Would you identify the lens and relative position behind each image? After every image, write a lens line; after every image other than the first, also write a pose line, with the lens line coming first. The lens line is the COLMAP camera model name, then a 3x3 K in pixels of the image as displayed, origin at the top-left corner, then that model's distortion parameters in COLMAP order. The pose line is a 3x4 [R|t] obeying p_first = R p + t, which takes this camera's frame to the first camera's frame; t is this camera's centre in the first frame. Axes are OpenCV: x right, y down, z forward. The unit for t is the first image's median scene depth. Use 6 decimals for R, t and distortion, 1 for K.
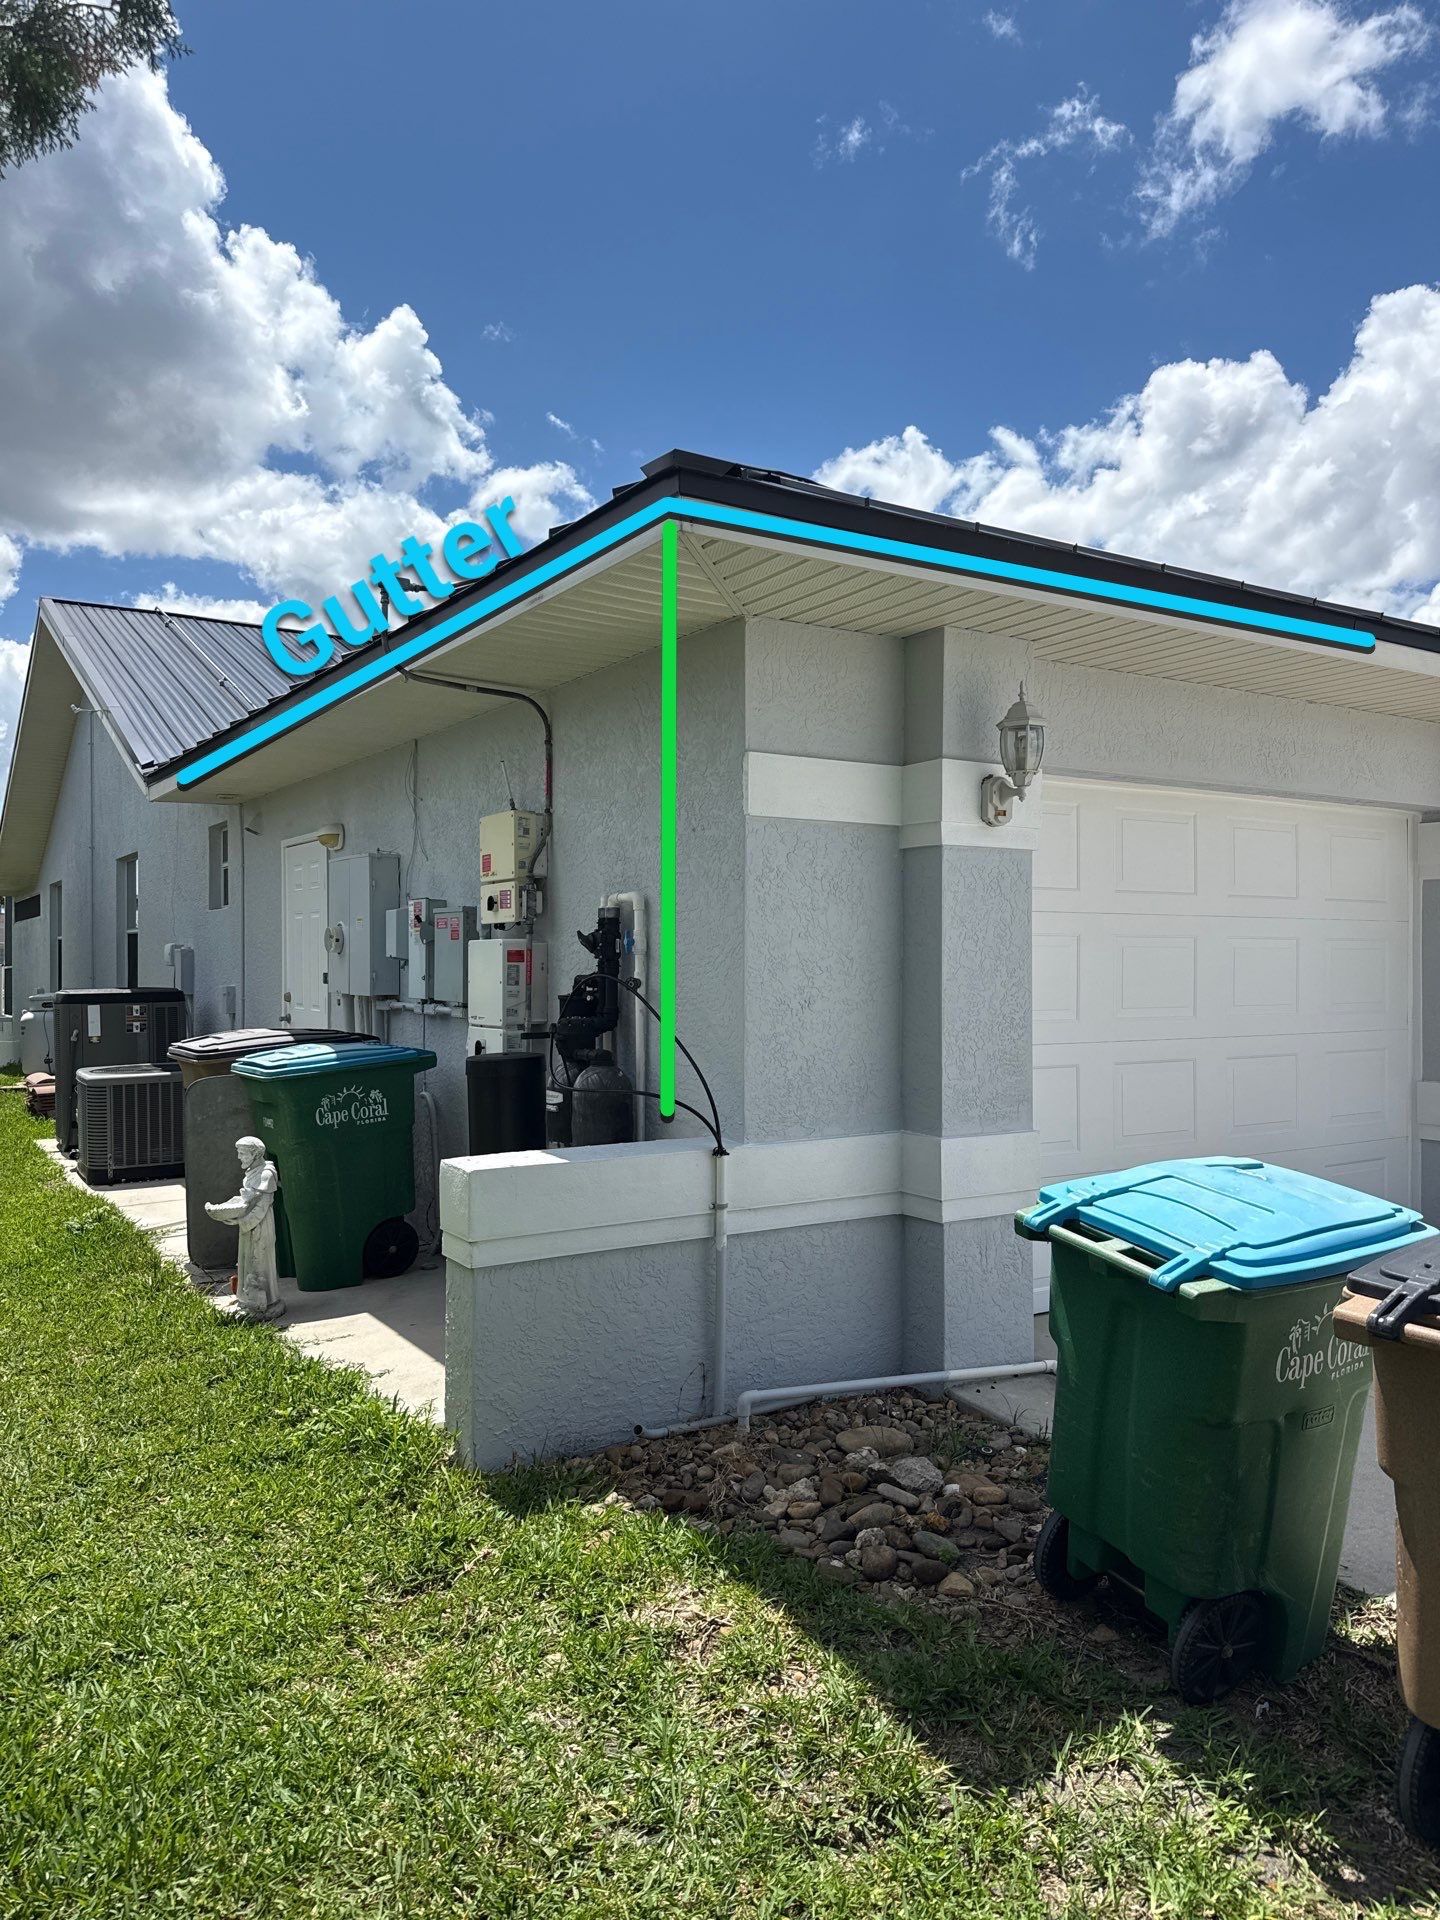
lens RADIAL K [[1342.2, 0, 736.8], [0, 1342.2, 966.7], [0, 0, 1]] dist [0.096383, -0.004846]
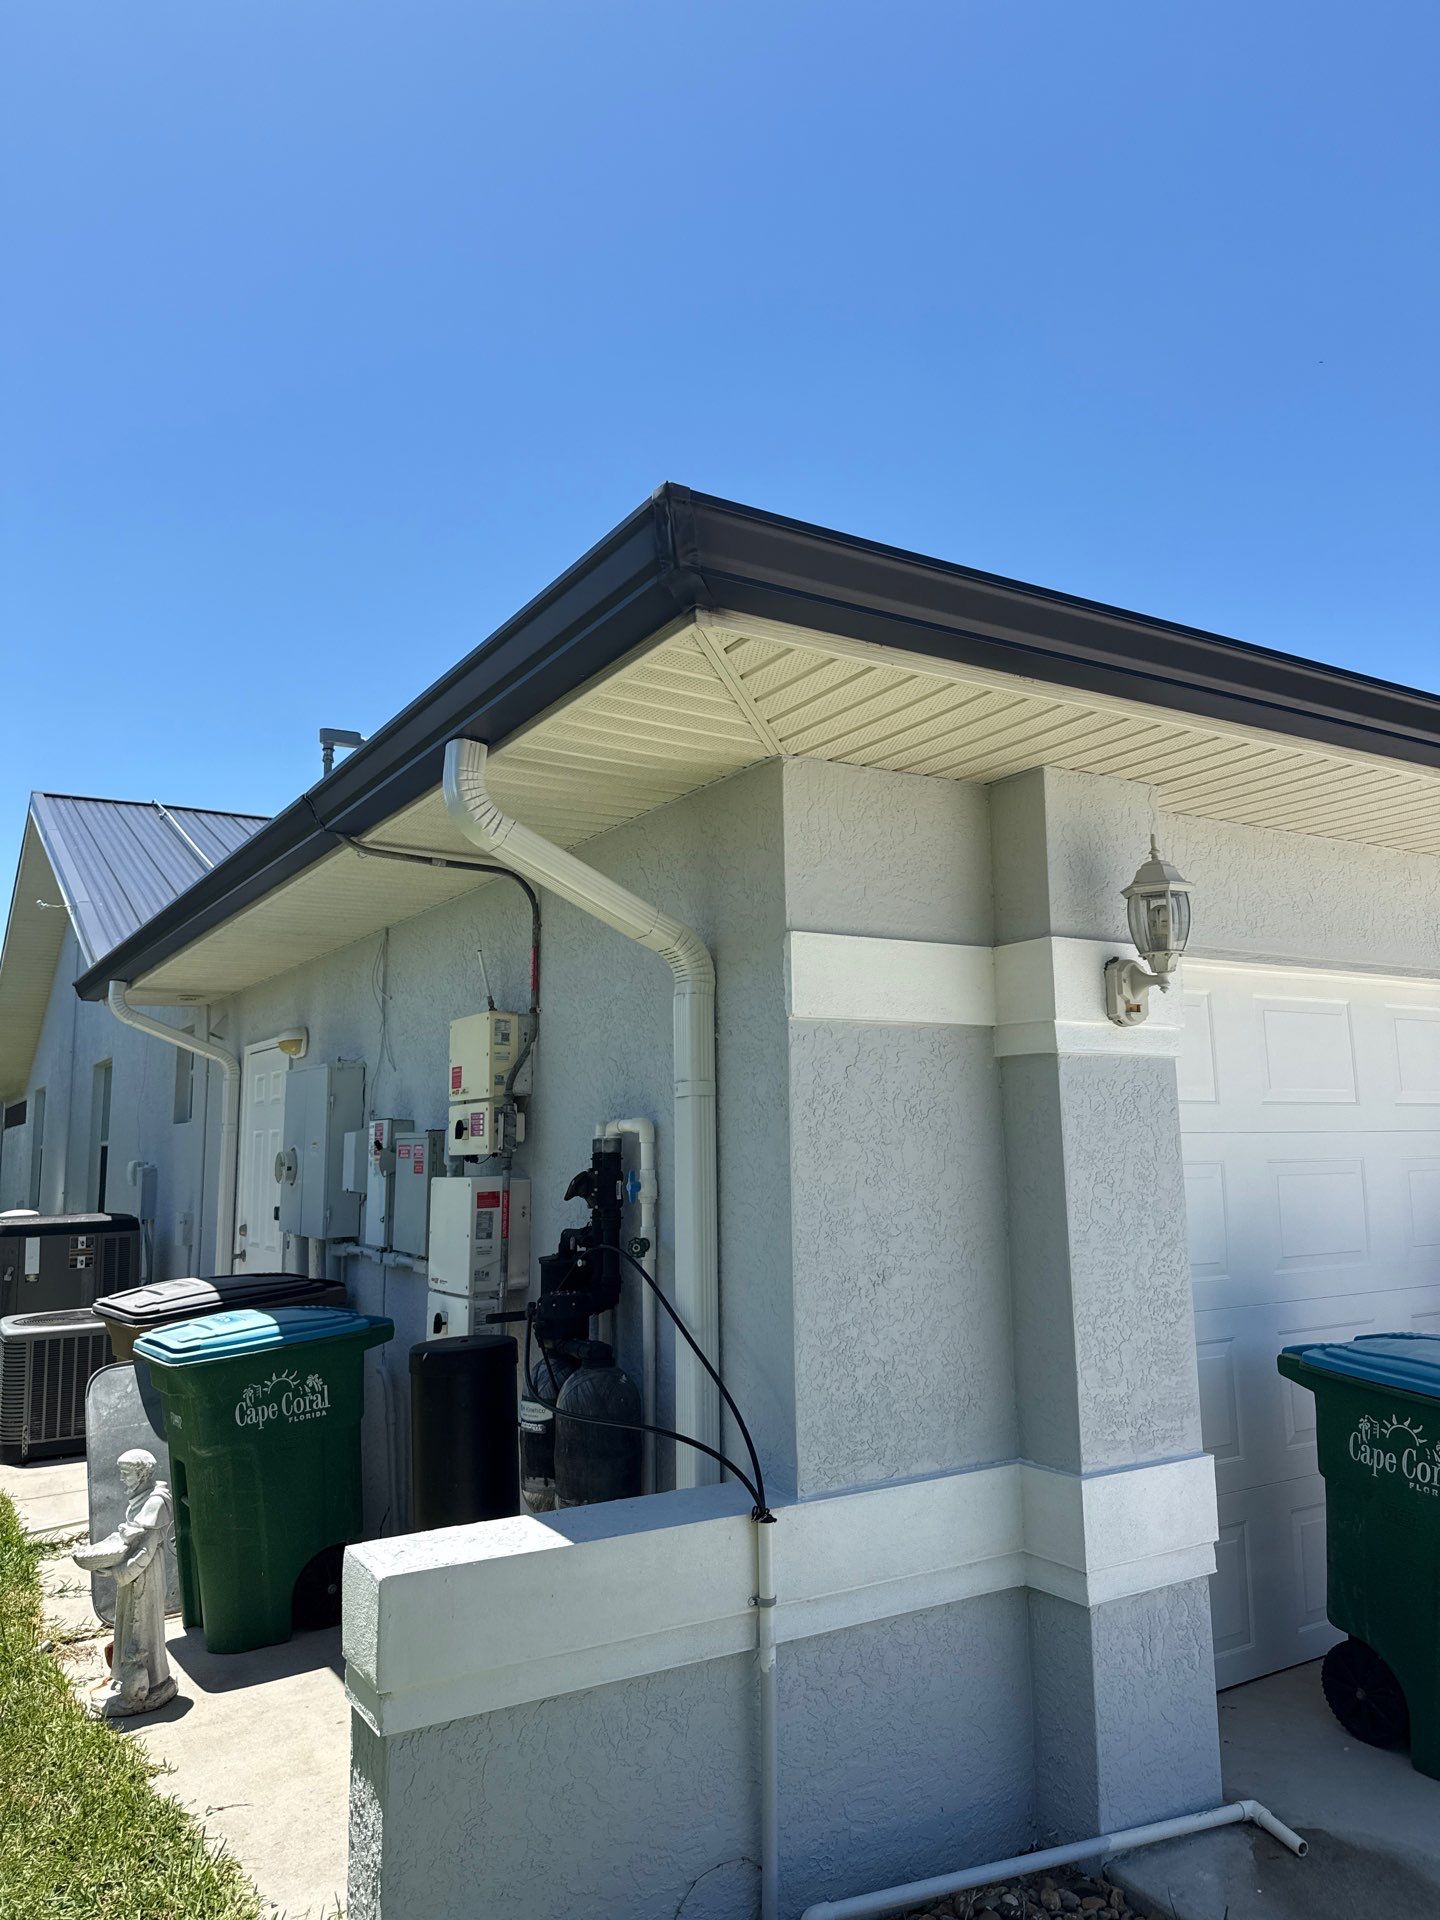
lens RADIAL K [[1348.1, 0, 736.3], [0, 1348.1, 931.3], [0, 0, 1]] dist [0.068443, -0.088494]
pose [[0.999686, -0.018854, -0.016526, -0.008453], [0.015983, 0.987101, -0.159297, -0.040222], [0.019316, 0.158983, 0.987092, 0.253590]]
